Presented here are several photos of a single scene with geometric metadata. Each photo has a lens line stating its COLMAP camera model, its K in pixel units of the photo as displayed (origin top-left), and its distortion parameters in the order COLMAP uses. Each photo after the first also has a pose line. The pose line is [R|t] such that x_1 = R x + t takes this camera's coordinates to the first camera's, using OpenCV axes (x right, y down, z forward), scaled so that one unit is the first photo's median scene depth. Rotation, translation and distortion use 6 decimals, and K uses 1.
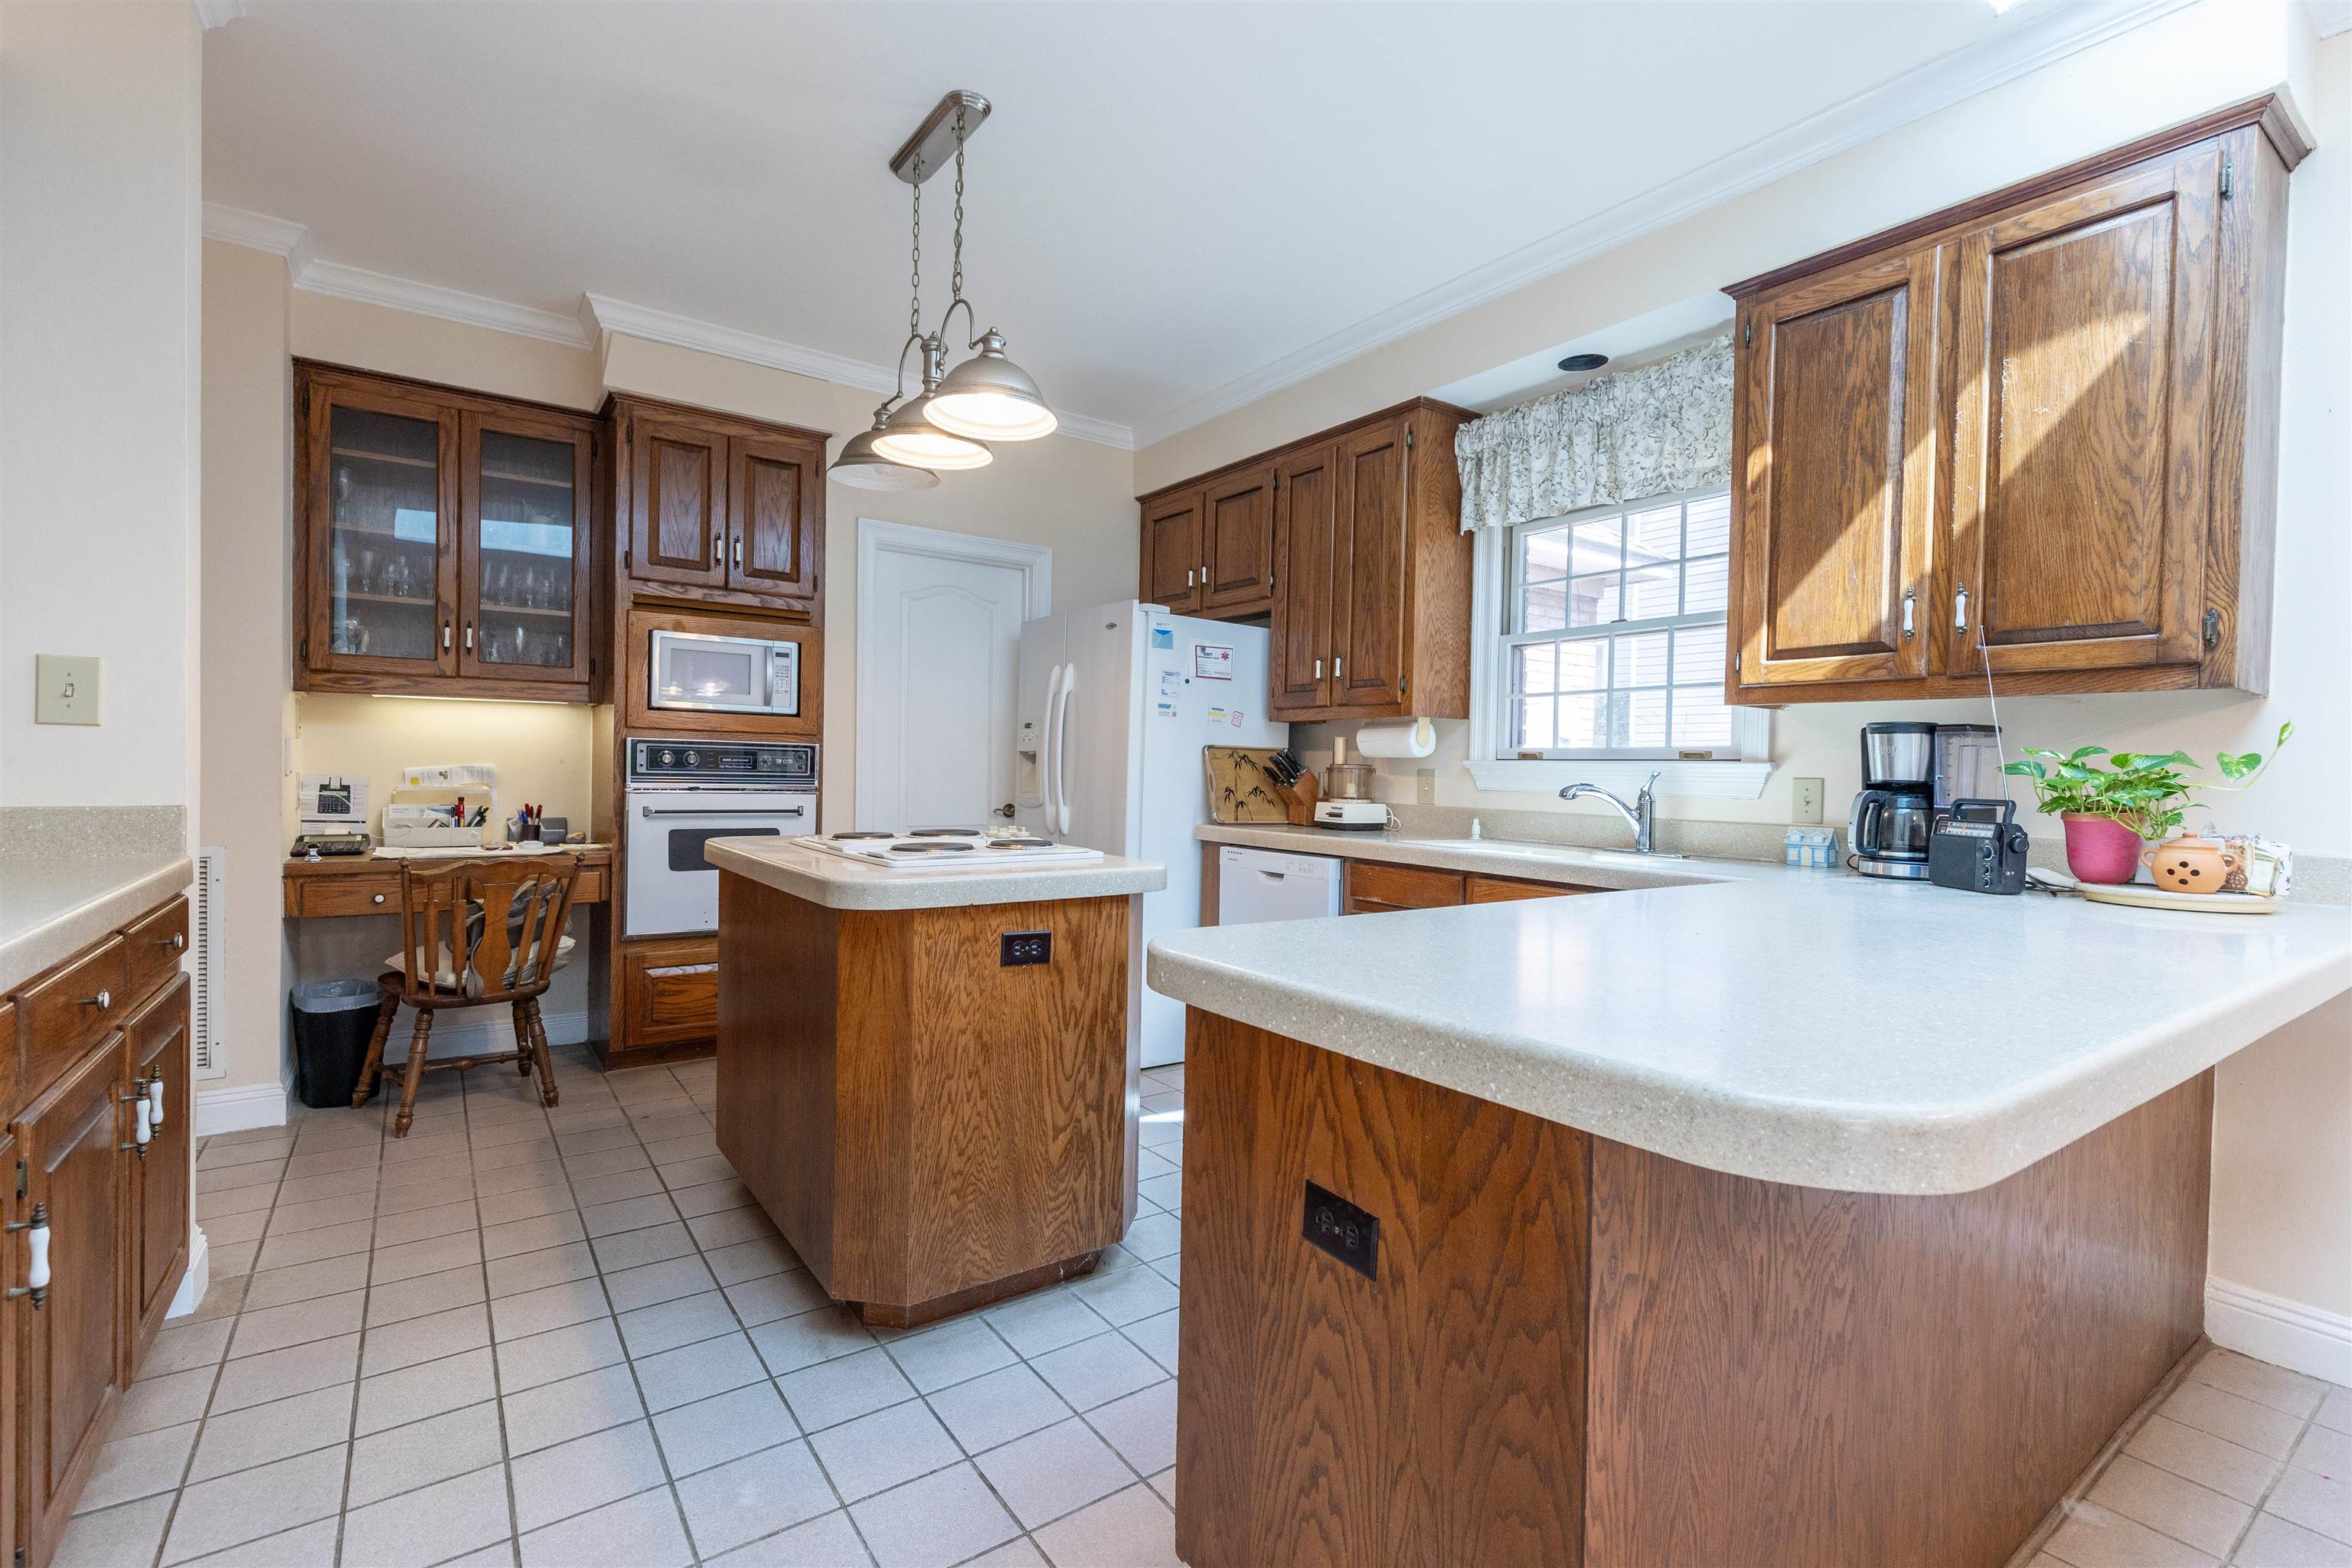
lens RADIAL K [[1056.9, 0, 1156.6], [0, 1056.9, 789.1], [0, 0, 1]] dist [0.004158, -0.001095]
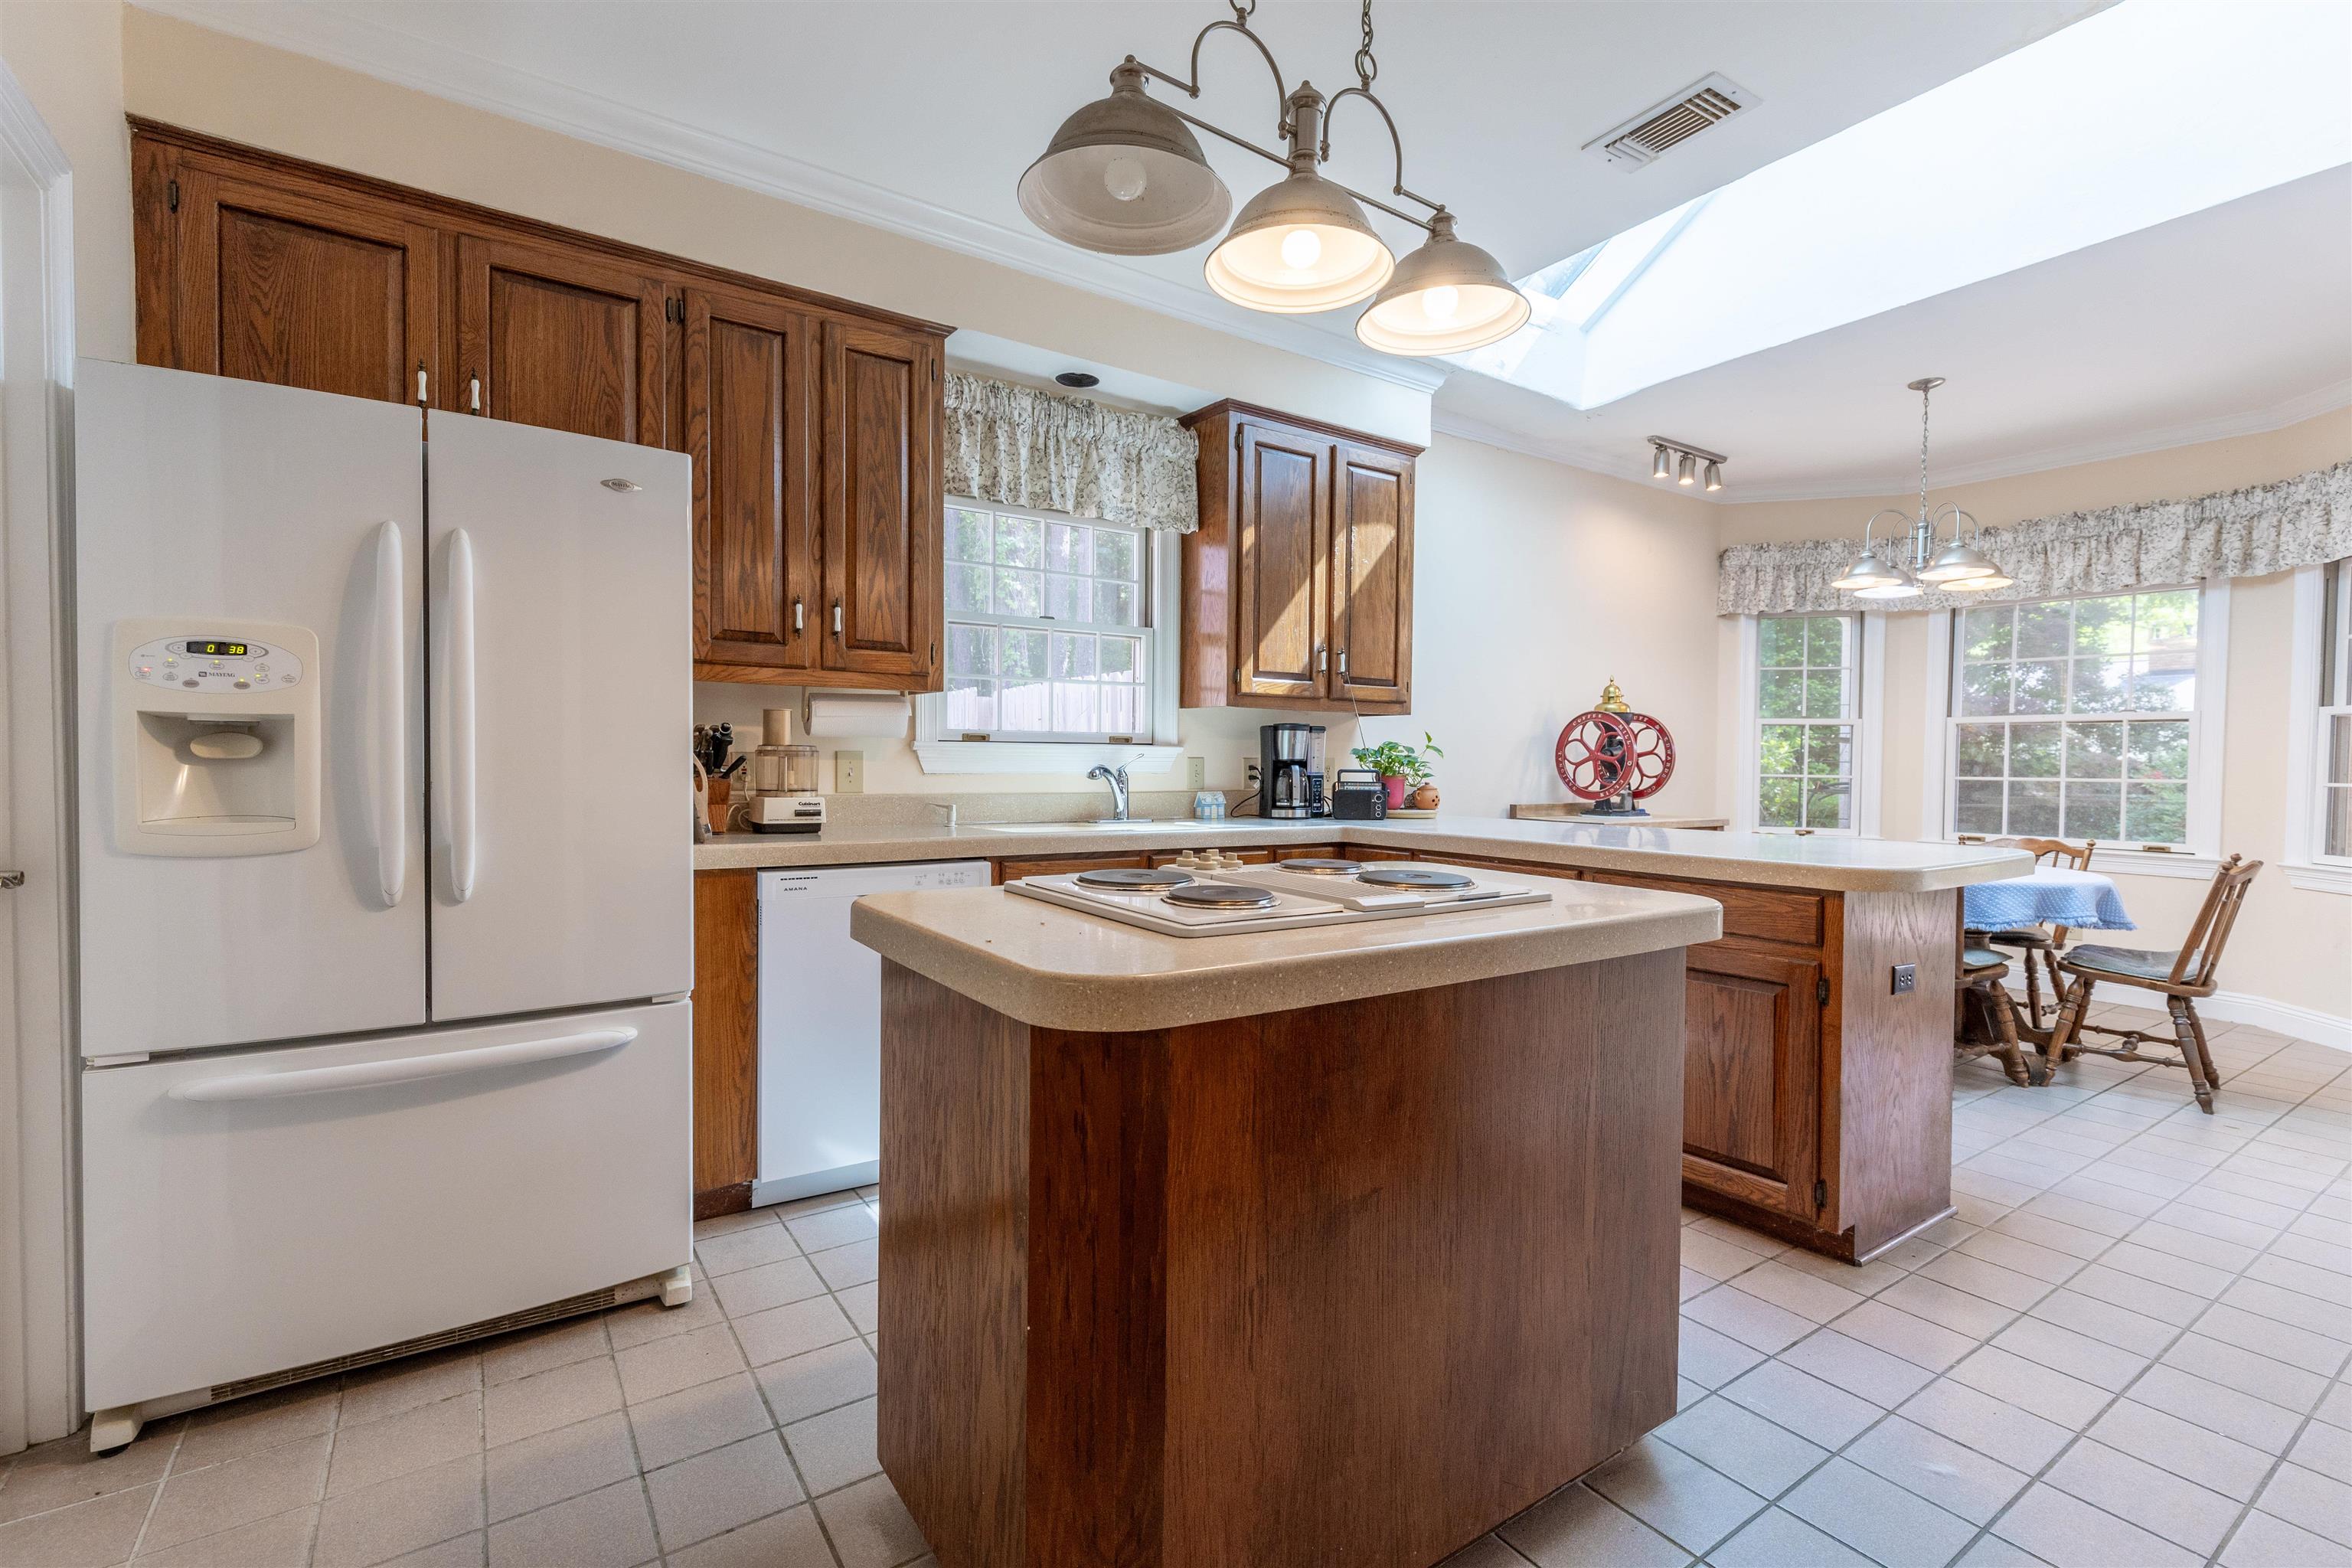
lens RADIAL K [[1056.9, 0, 1174.2], [0, 1056.9, 783.1], [0, 0, 1]] dist [0.004158, -0.001095]
pose [[0.007921, -0.042374, 0.999070, -0.920028], [0.009787, 0.999057, 0.042295, -0.041736], [-0.999921, 0.009443, 0.008328, 1.161070]]
